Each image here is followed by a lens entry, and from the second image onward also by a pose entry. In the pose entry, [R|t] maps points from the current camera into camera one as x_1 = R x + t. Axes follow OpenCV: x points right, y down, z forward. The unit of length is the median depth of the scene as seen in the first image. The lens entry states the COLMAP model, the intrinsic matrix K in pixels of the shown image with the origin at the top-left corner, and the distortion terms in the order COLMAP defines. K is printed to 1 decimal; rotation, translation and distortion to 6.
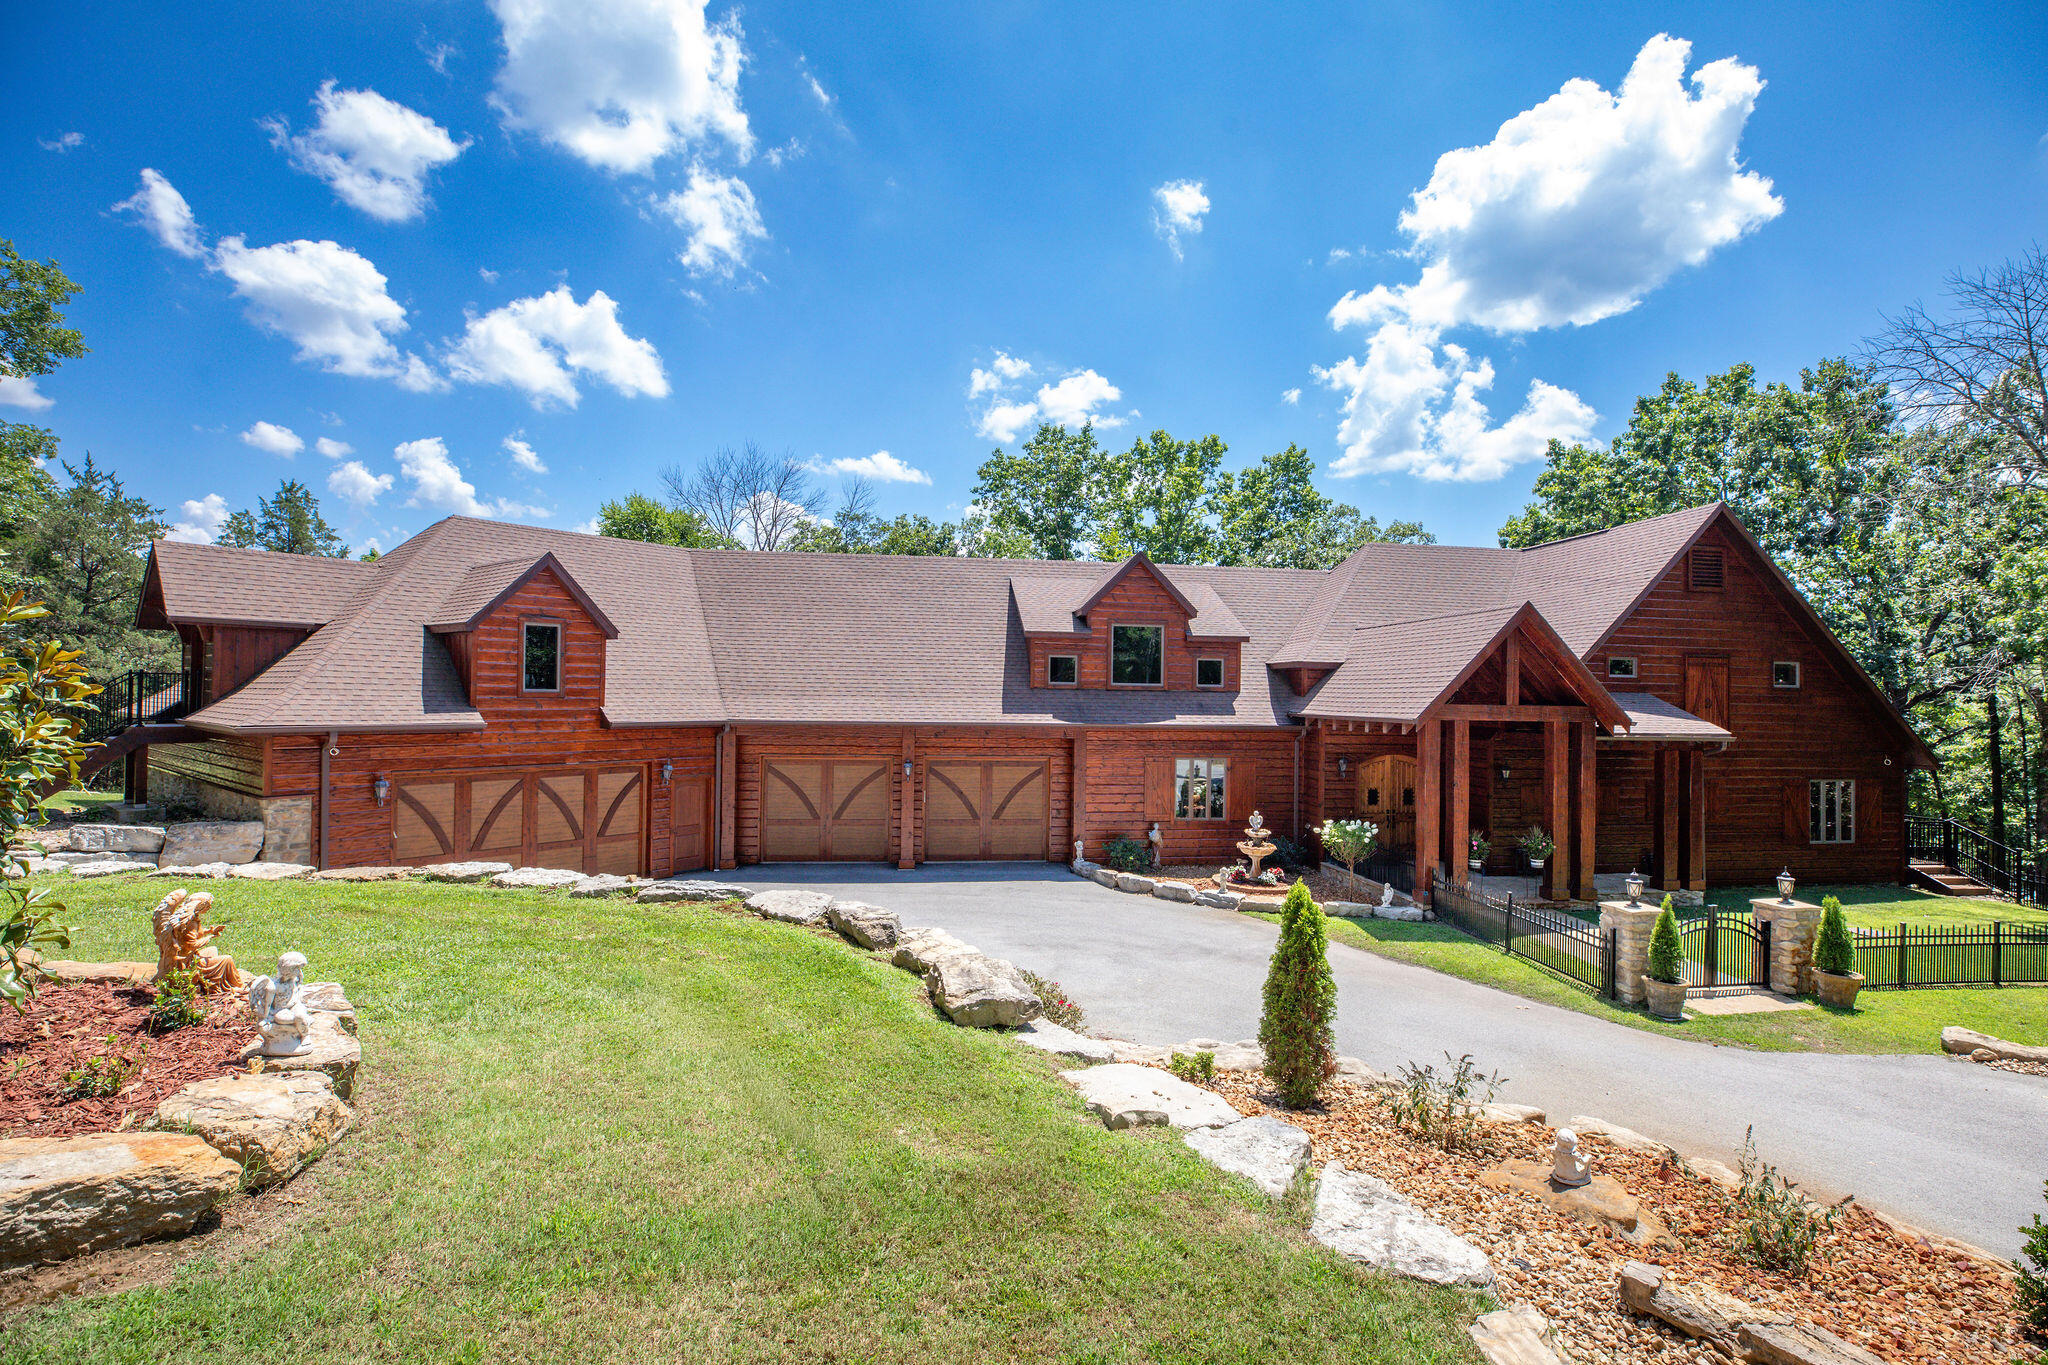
lens RADIAL K [[945.4, 0, 1026.5], [0, 945.4, 660.1], [0, 0, 1]] dist [-0.011764, 0.003571]
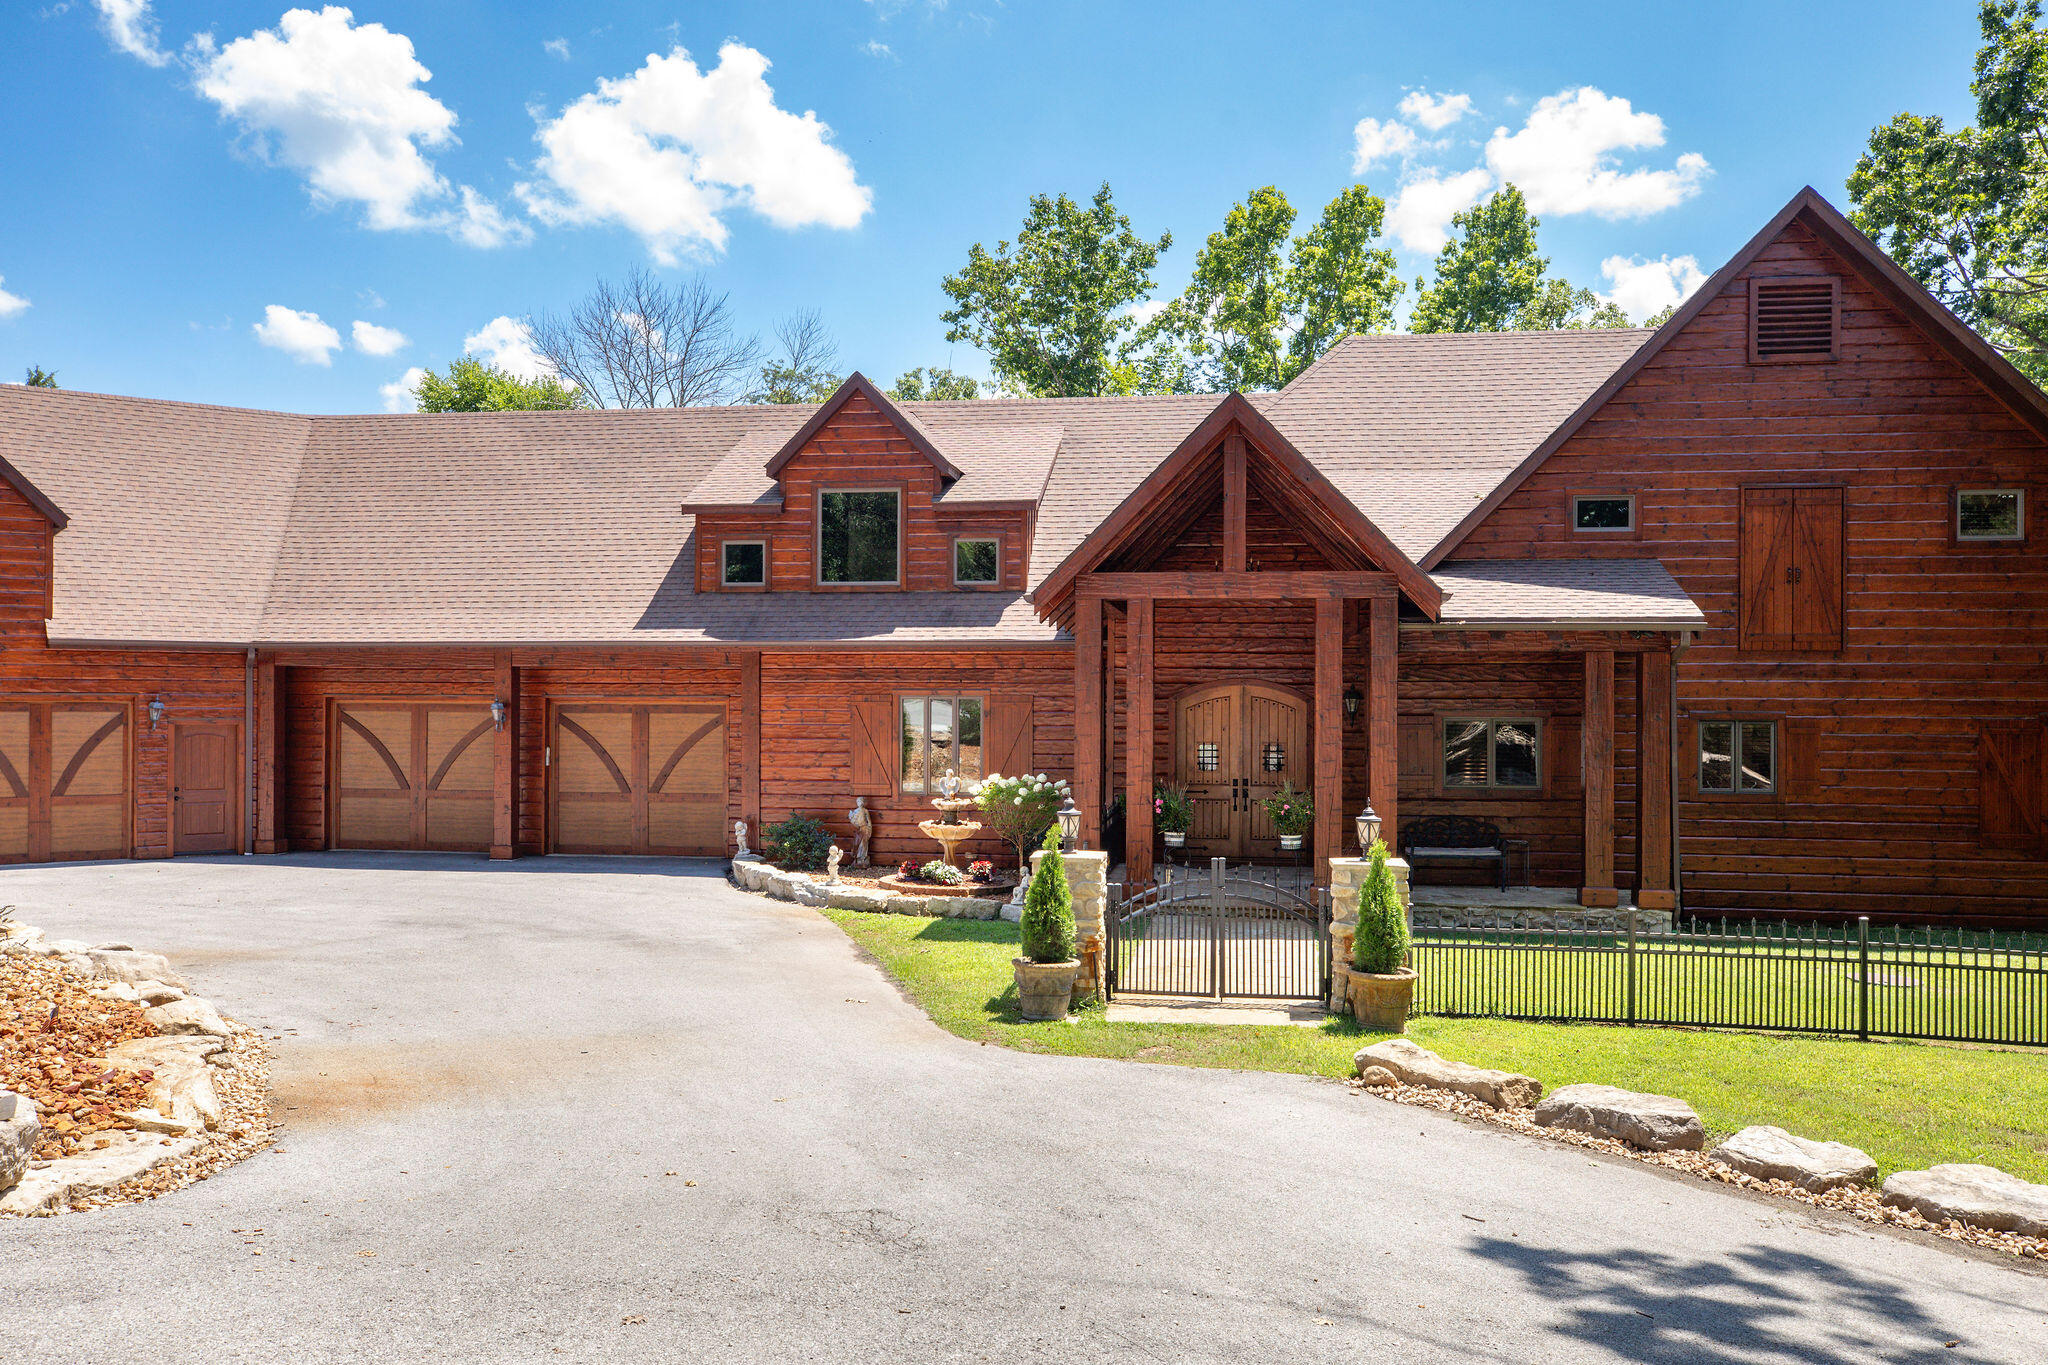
lens RADIAL K [[1653.9, 0, 1022.7], [0, 1653.9, 691.0], [0, 0, 1]] dist [0.072631, 0.003667]
pose [[0.955332, -0.012340, -0.295278, 0.558310], [0.018511, 0.999665, 0.018111, 0.081168], [0.294955, -0.022768, 0.955240, -0.029795]]
